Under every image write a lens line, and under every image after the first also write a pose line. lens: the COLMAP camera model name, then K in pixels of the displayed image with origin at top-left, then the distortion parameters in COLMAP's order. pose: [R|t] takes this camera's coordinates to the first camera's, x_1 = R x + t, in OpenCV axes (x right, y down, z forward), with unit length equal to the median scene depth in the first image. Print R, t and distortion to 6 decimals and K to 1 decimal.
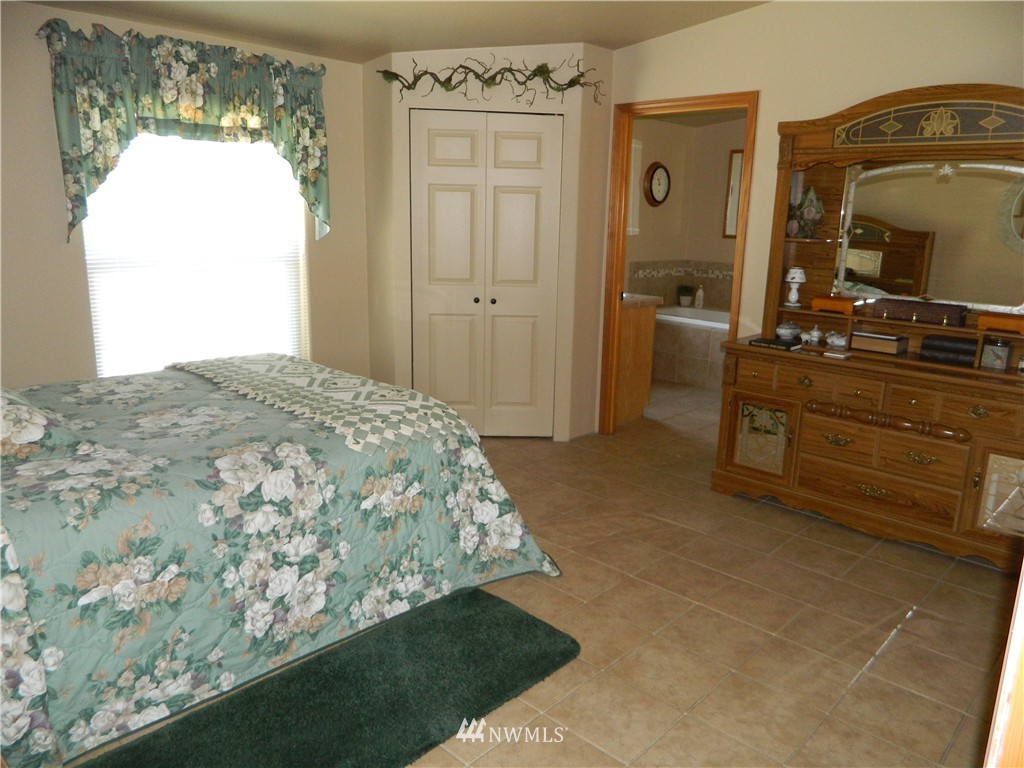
lens RADIAL K [[750.9, 0, 515.2], [0, 750.9, 382.2], [0, 0, 1]] dist [0.005878, -0.009729]
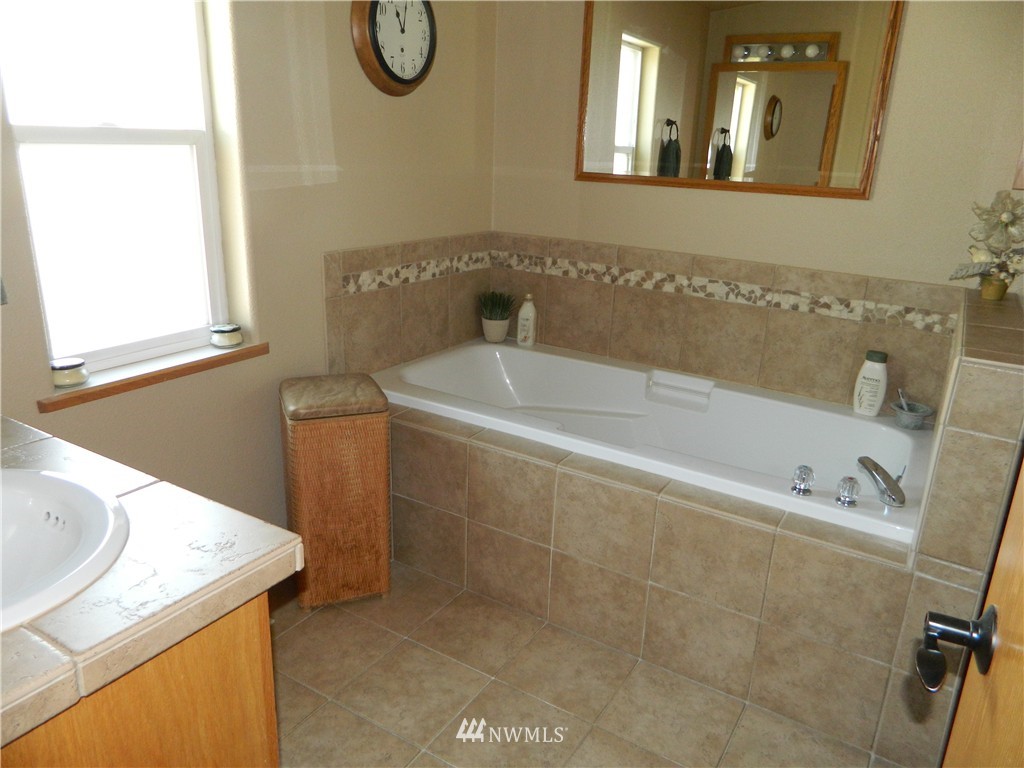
lens RADIAL K [[750.9, 0, 507.7], [0, 750.9, 384.8], [0, 0, 1]] dist [0.005878, -0.009729]
pose [[0.981394, -0.055412, 0.183834, 0.156319], [0.038717, 0.994895, 0.093196, -0.118938], [-0.188060, -0.084345, 0.978529, 0.588354]]
